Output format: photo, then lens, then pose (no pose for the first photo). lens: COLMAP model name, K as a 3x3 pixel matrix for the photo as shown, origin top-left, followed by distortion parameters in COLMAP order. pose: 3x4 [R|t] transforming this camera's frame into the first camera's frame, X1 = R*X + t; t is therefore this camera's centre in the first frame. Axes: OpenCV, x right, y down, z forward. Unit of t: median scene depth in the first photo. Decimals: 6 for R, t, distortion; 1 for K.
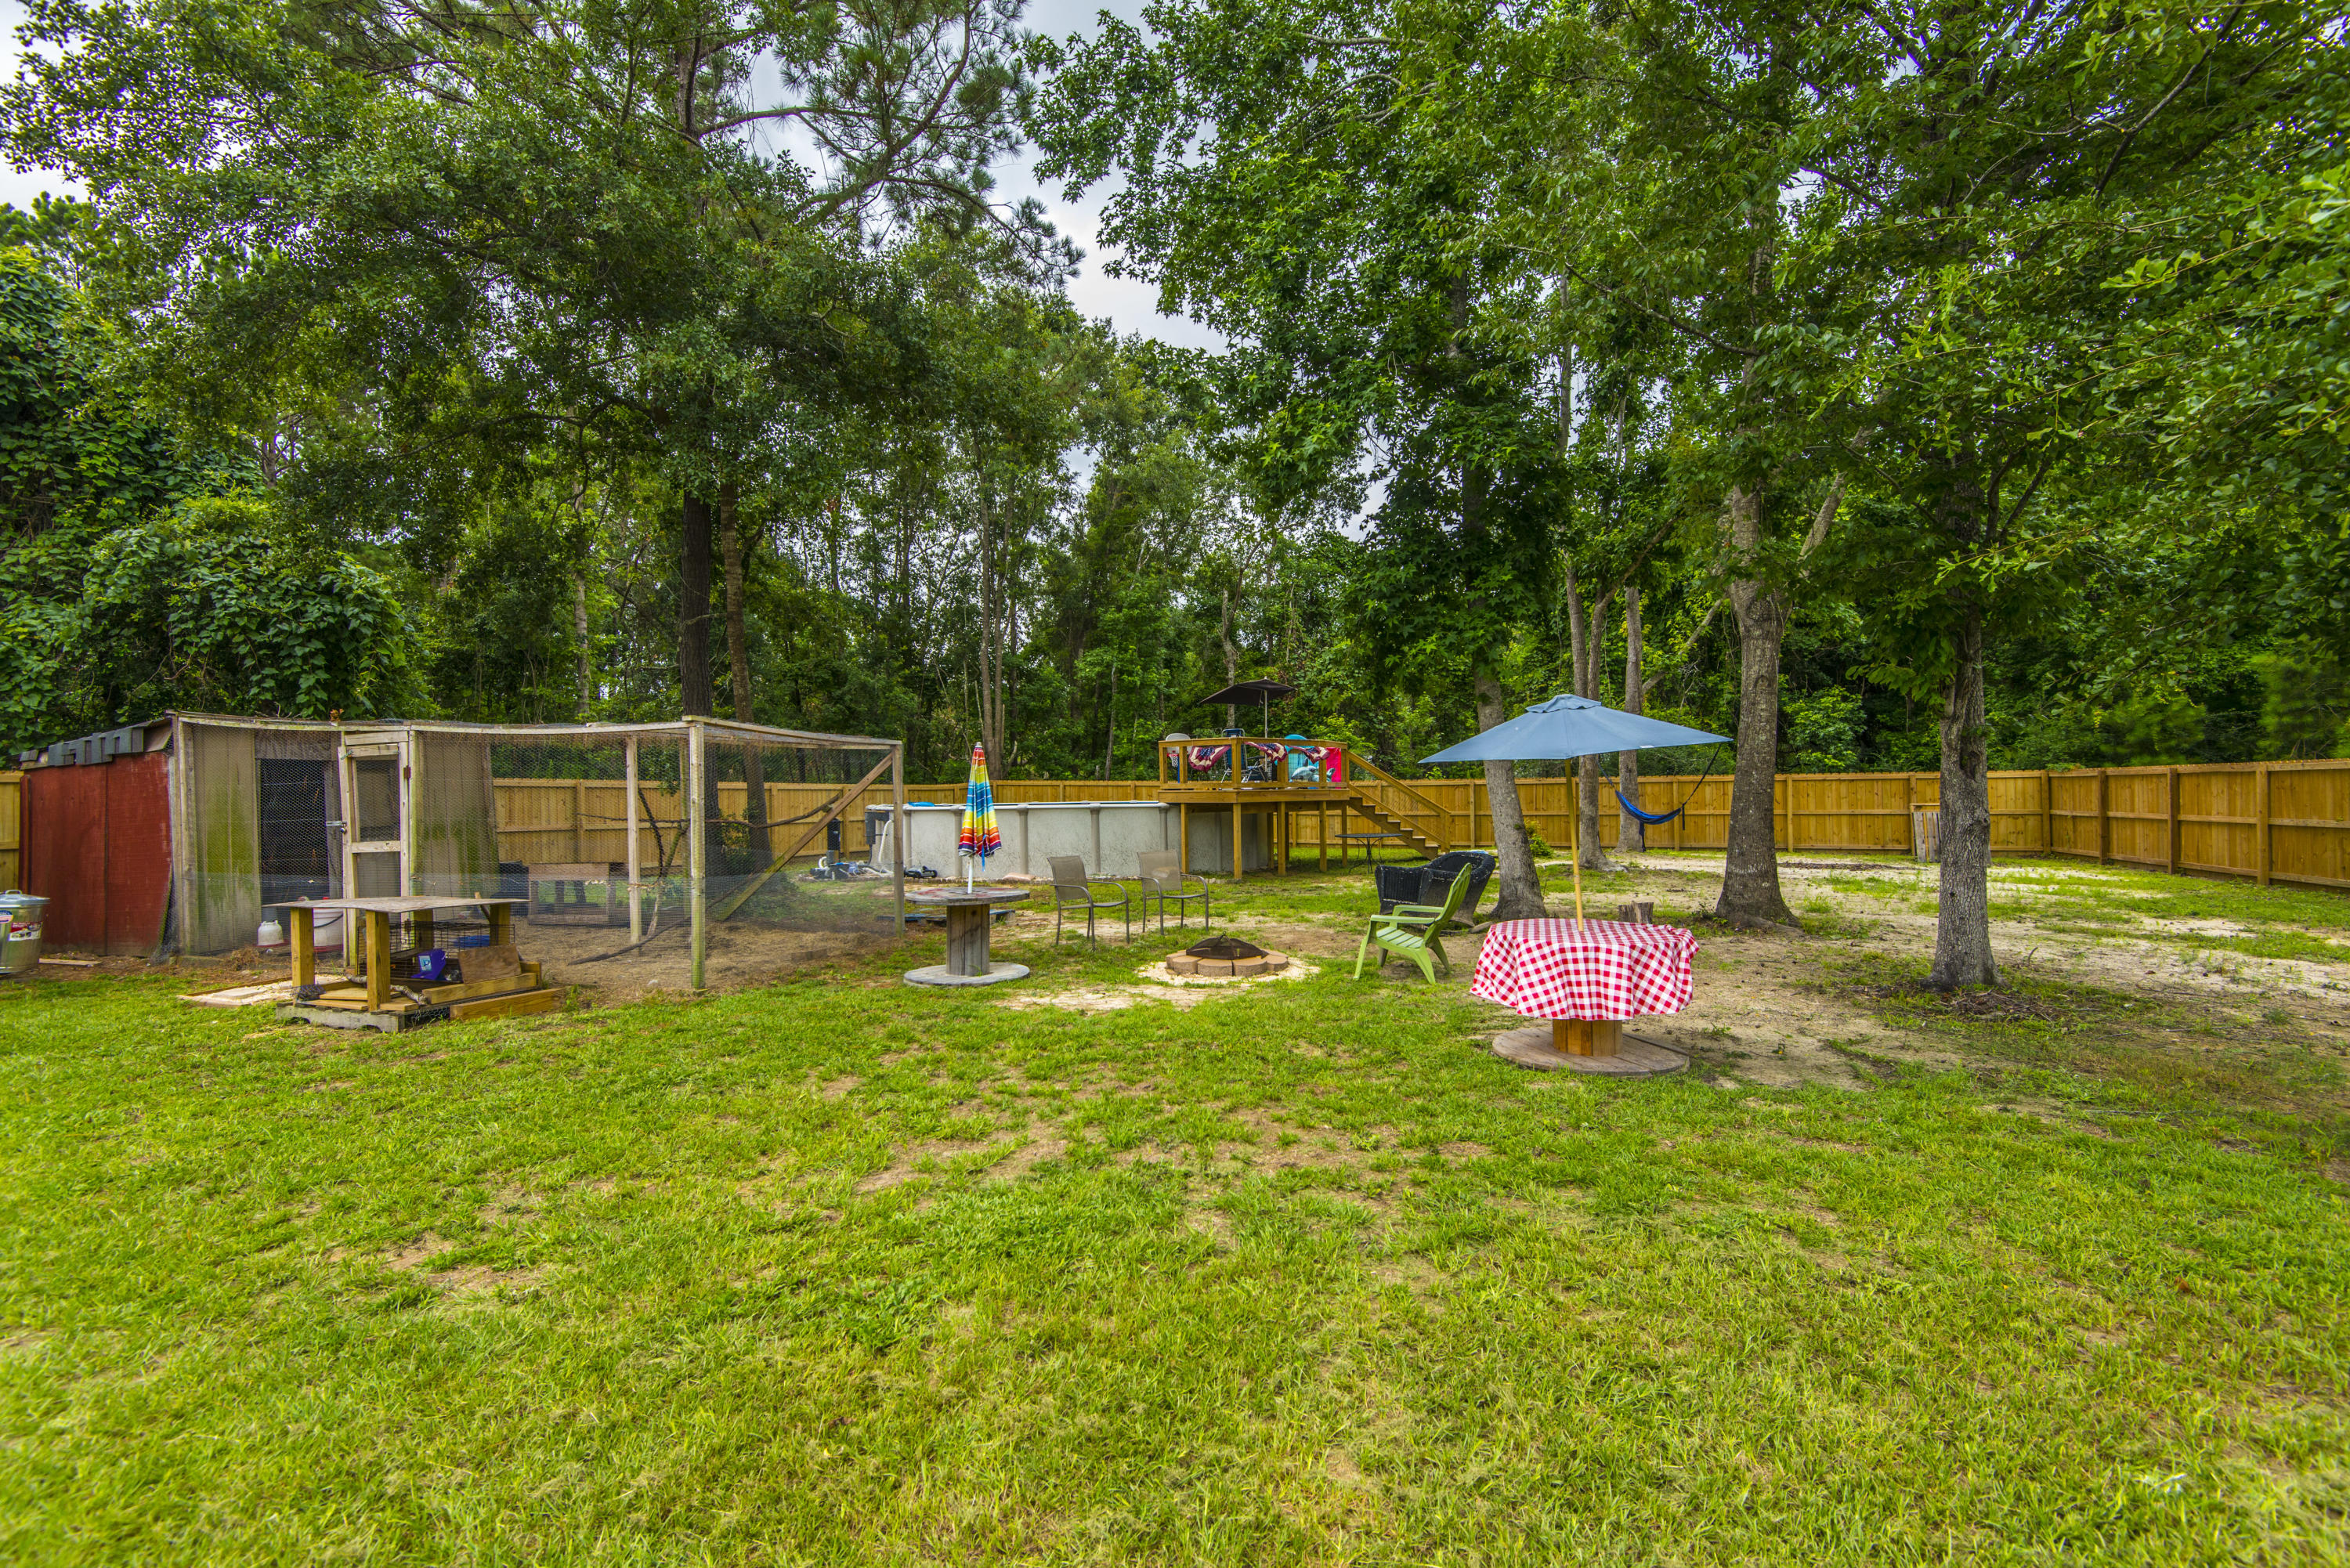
lens RADIAL K [[1063.5, 0, 1180.1], [0, 1063.5, 773.3], [0, 0, 1]] dist [0.040637, -0.025546]
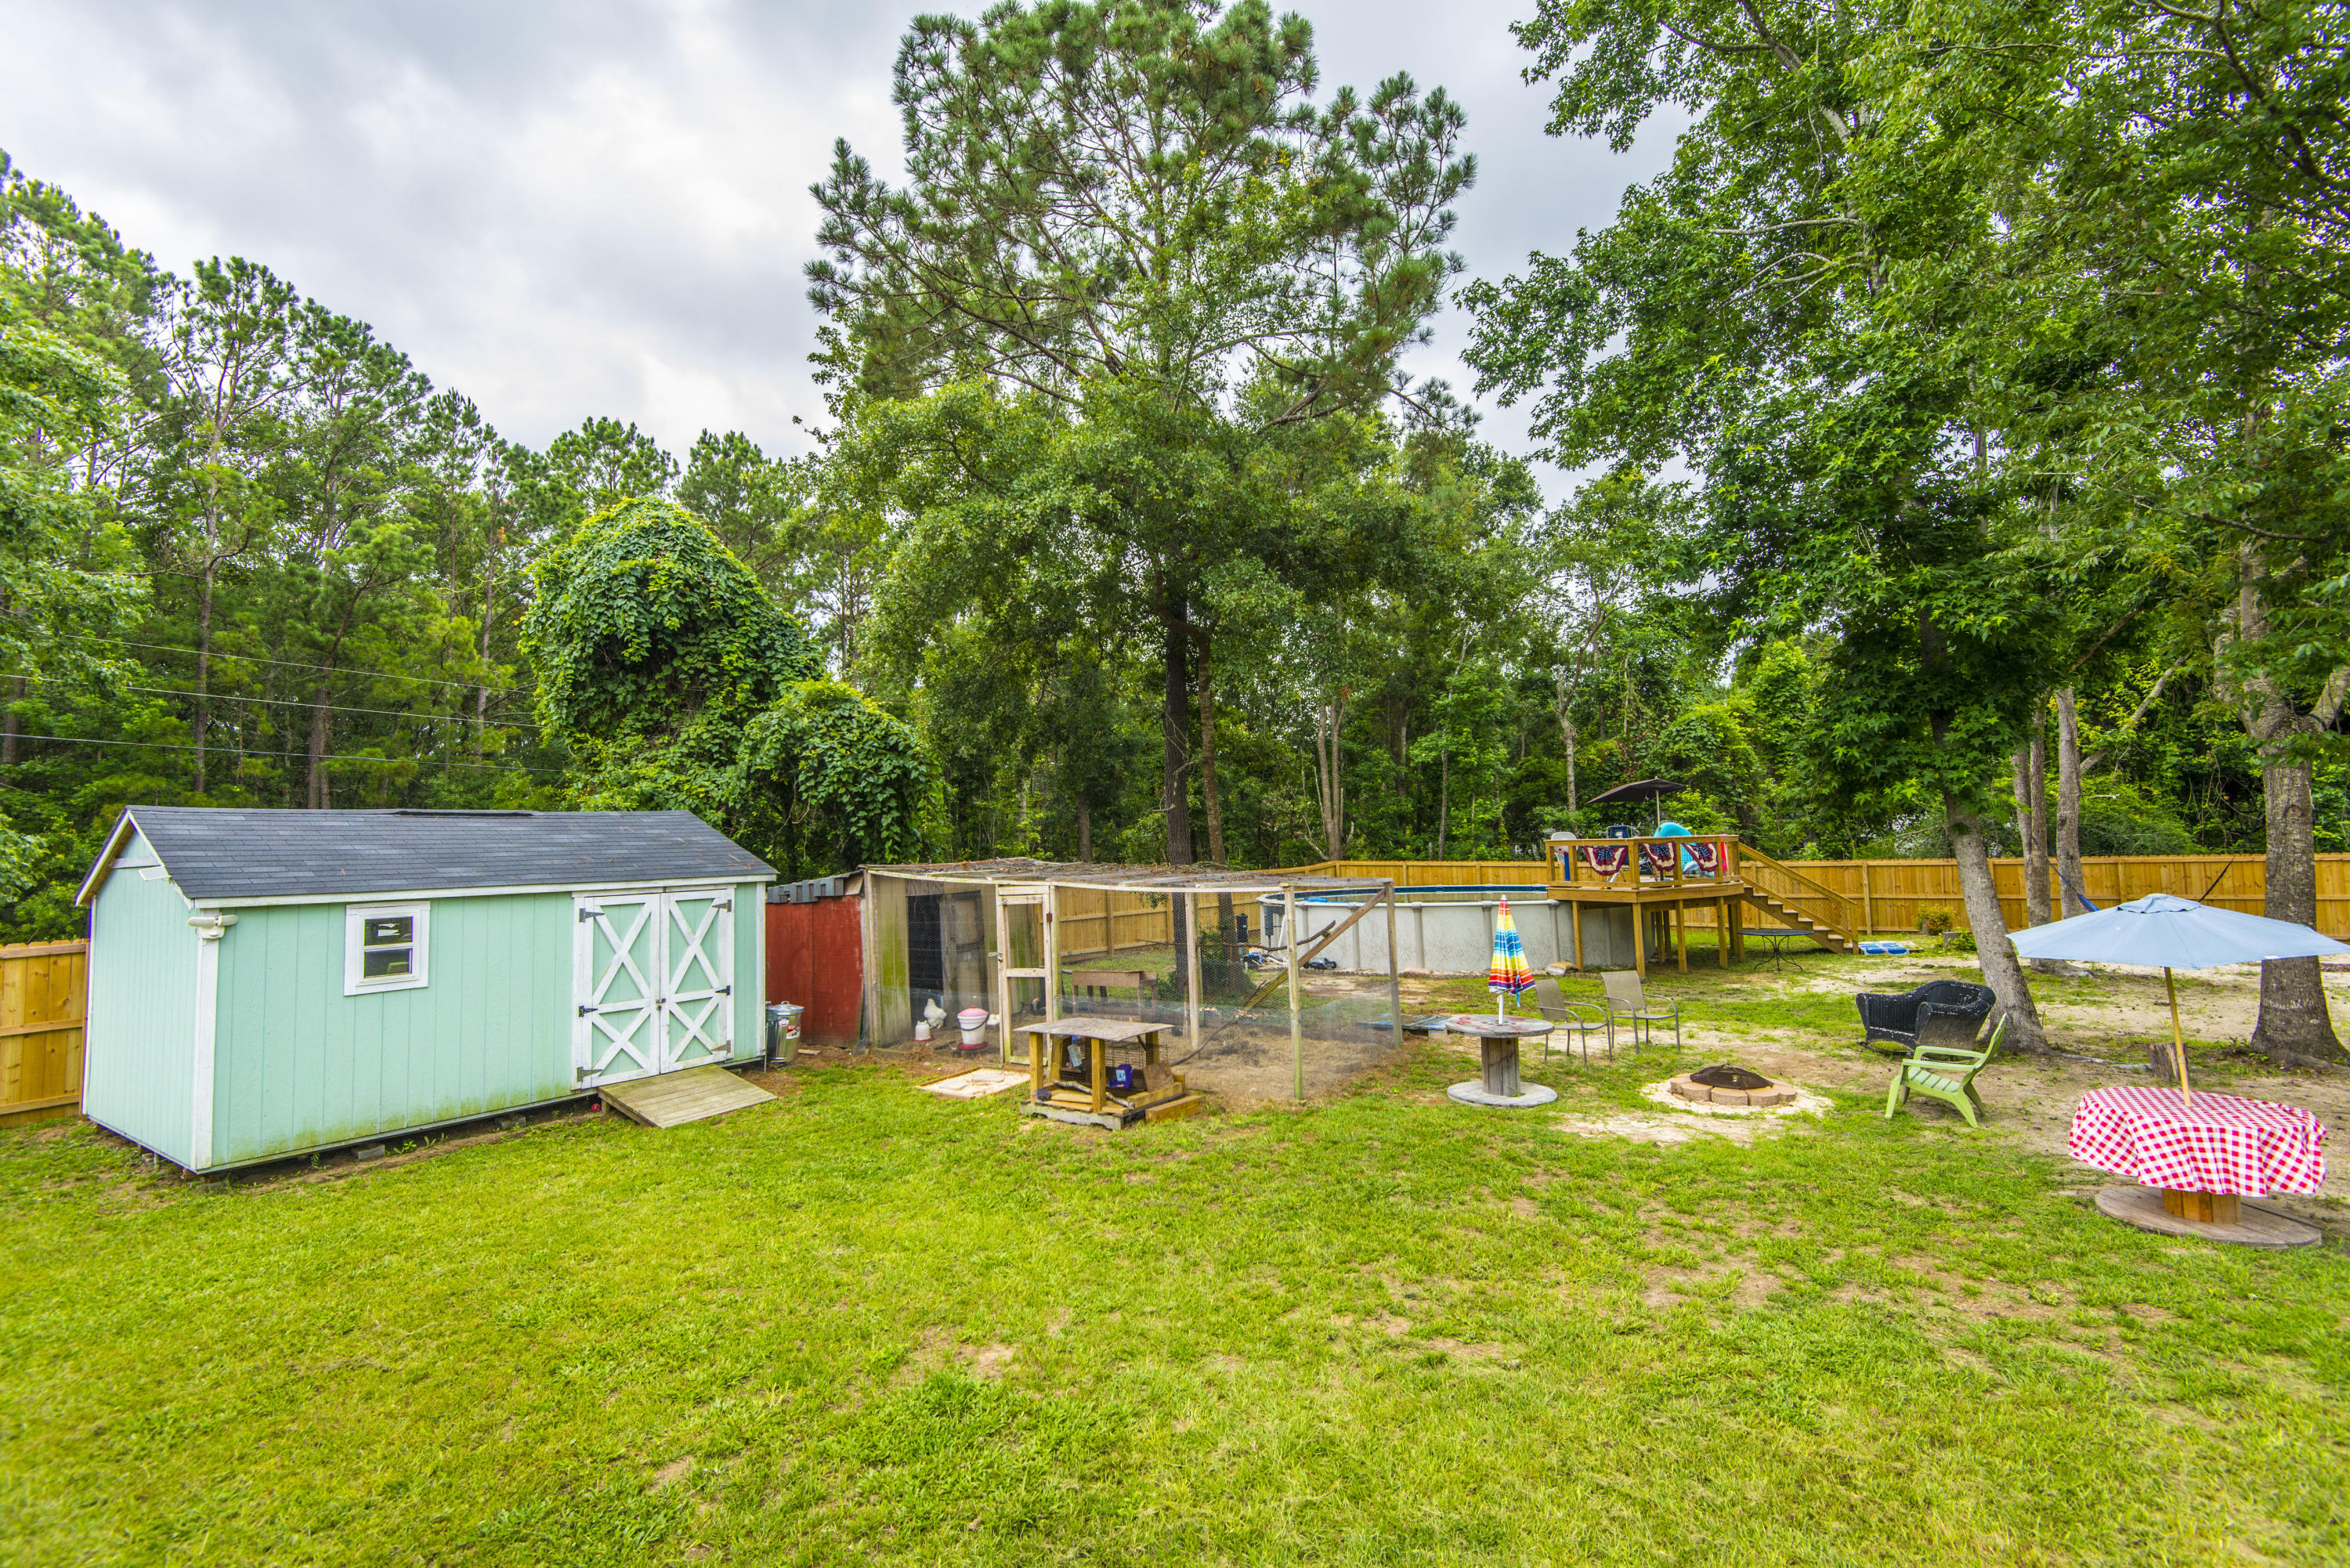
lens RADIAL K [[1063.5, 0, 1180.1], [0, 1063.5, 773.3], [0, 0, 1]] dist [0.040637, -0.025546]
pose [[0.968996, -0.033159, -0.244840, -0.297535], [0.021333, 0.998481, -0.050793, -0.137284], [0.246152, 0.043995, 0.968232, -0.302188]]
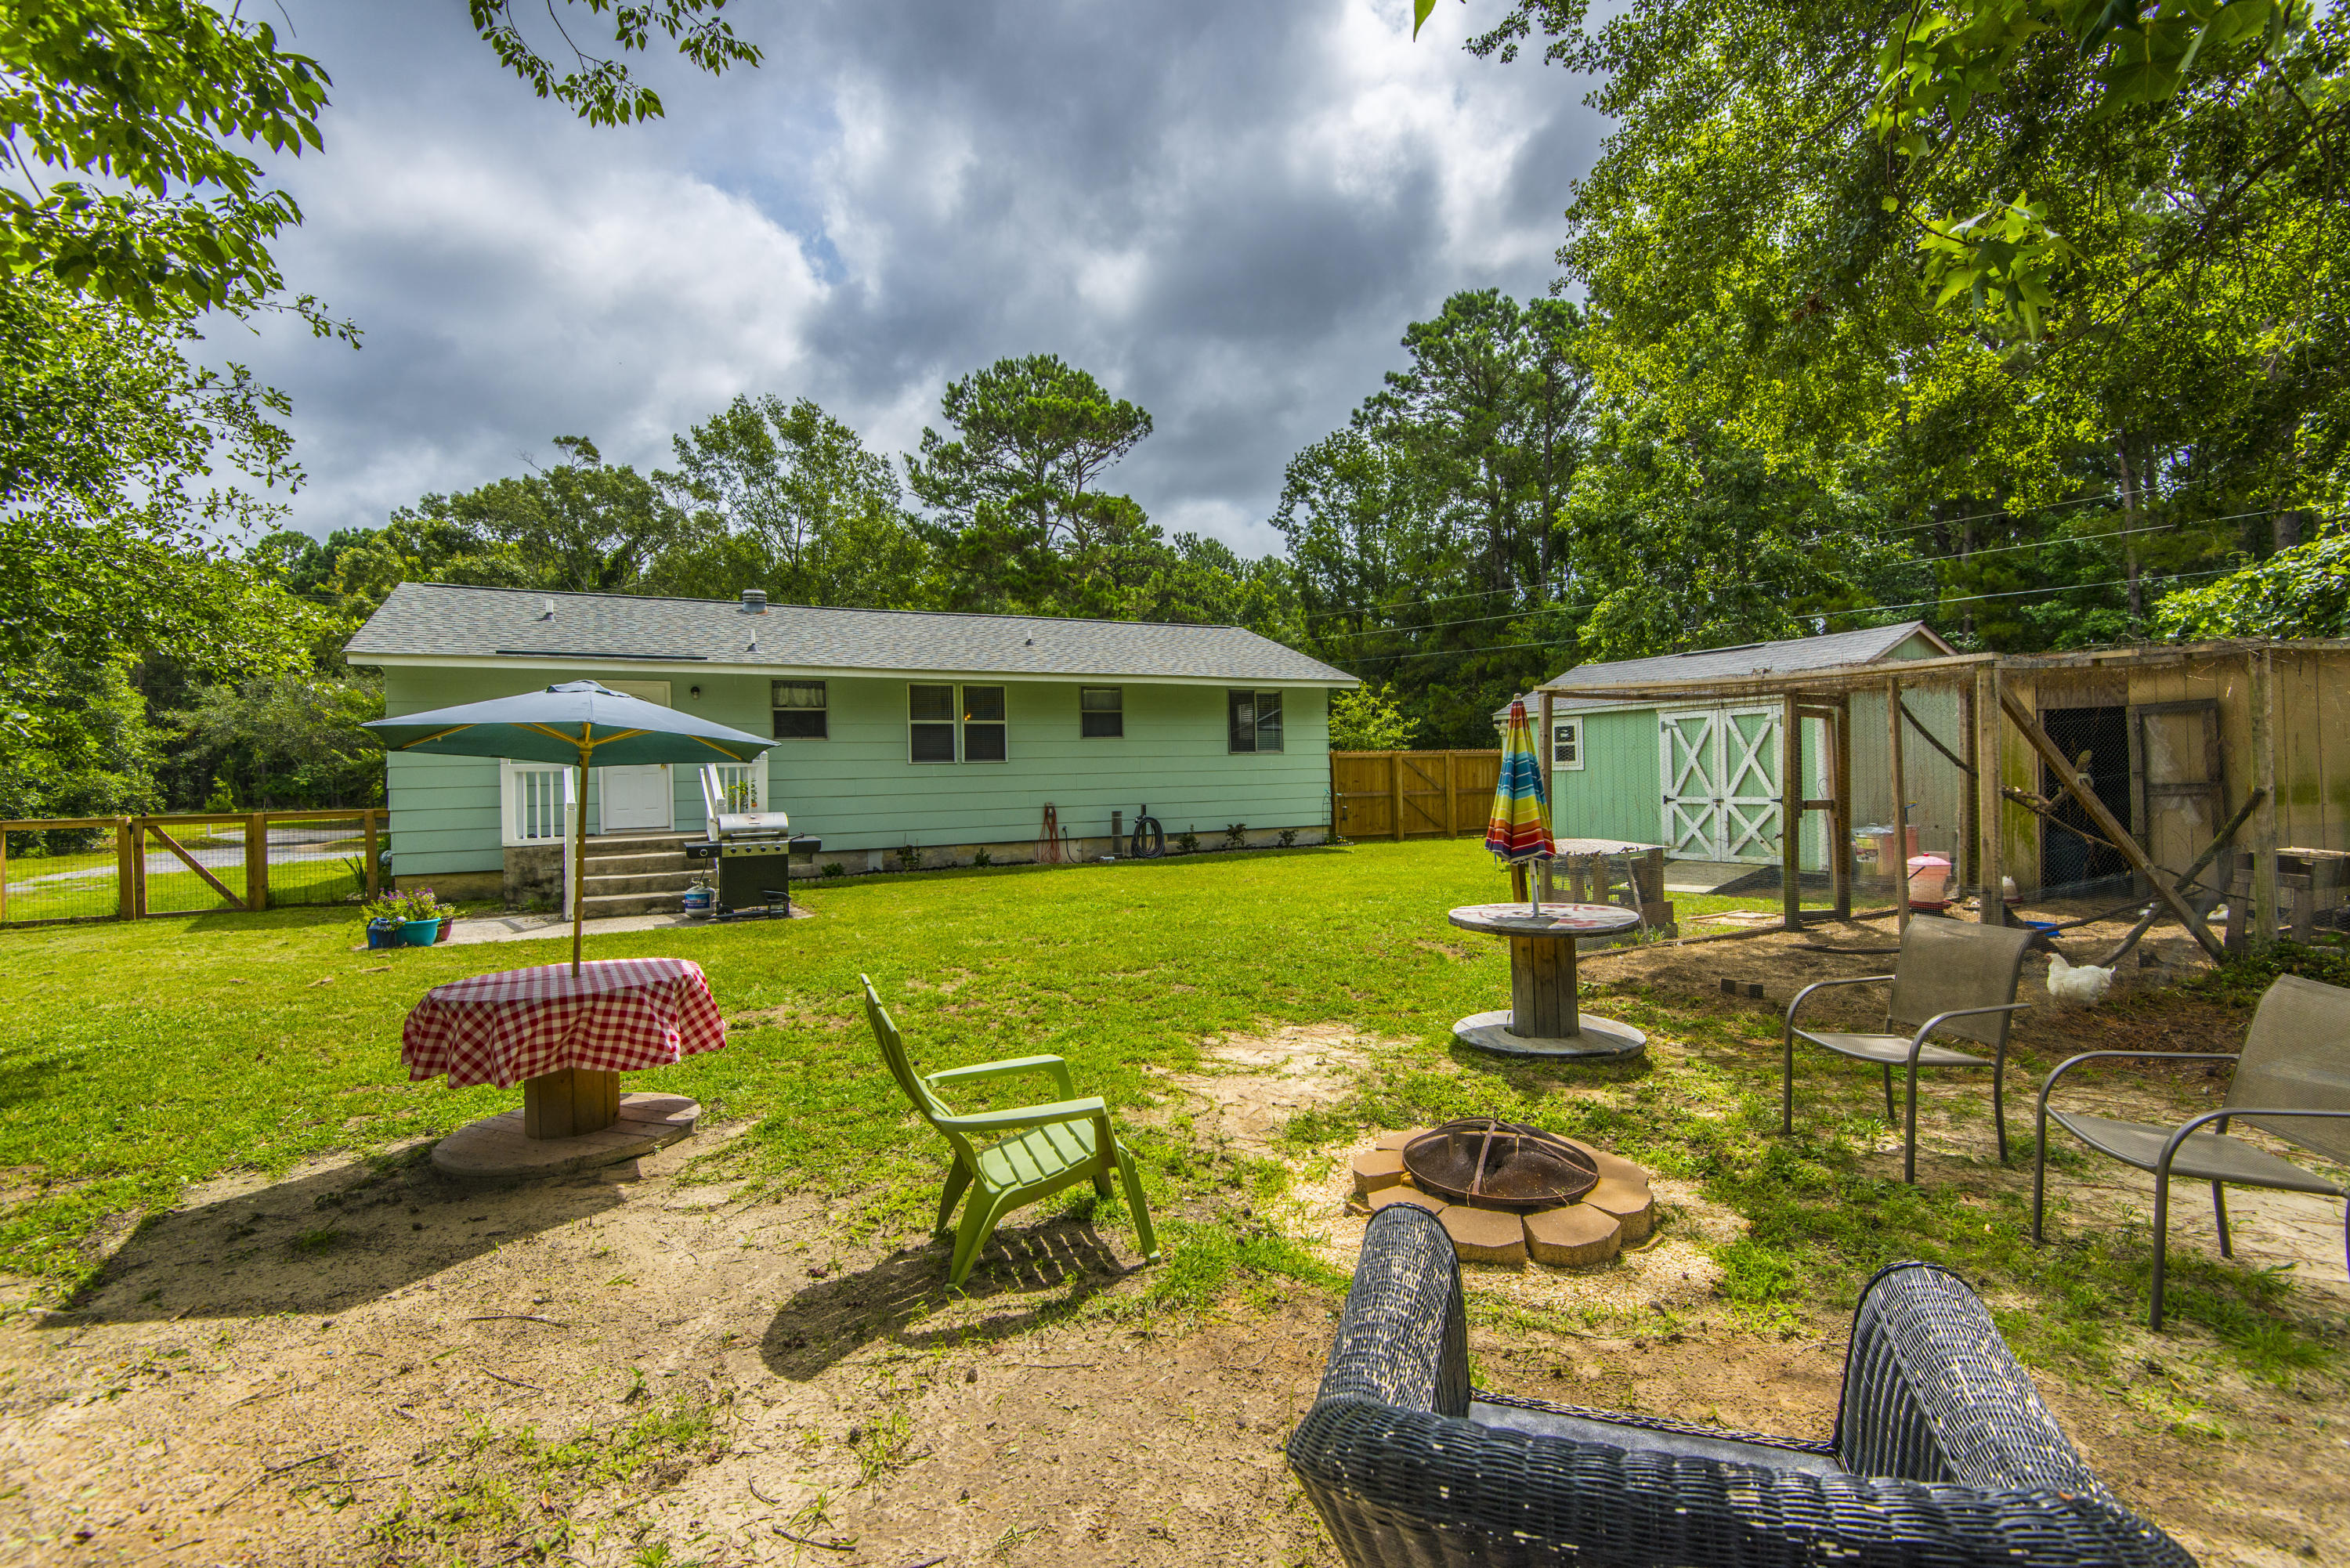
lens RADIAL K [[1052.0, 0, 1179.2], [0, 1052.0, 779.1], [0, 0, 1]] dist [0.036356, -0.028150]
pose [[-0.644335, 0.031656, -0.764088, 0.564819], [0.043089, 0.999058, 0.005055, 0.014070], [0.763528, -0.029666, -0.645093, 1.529996]]
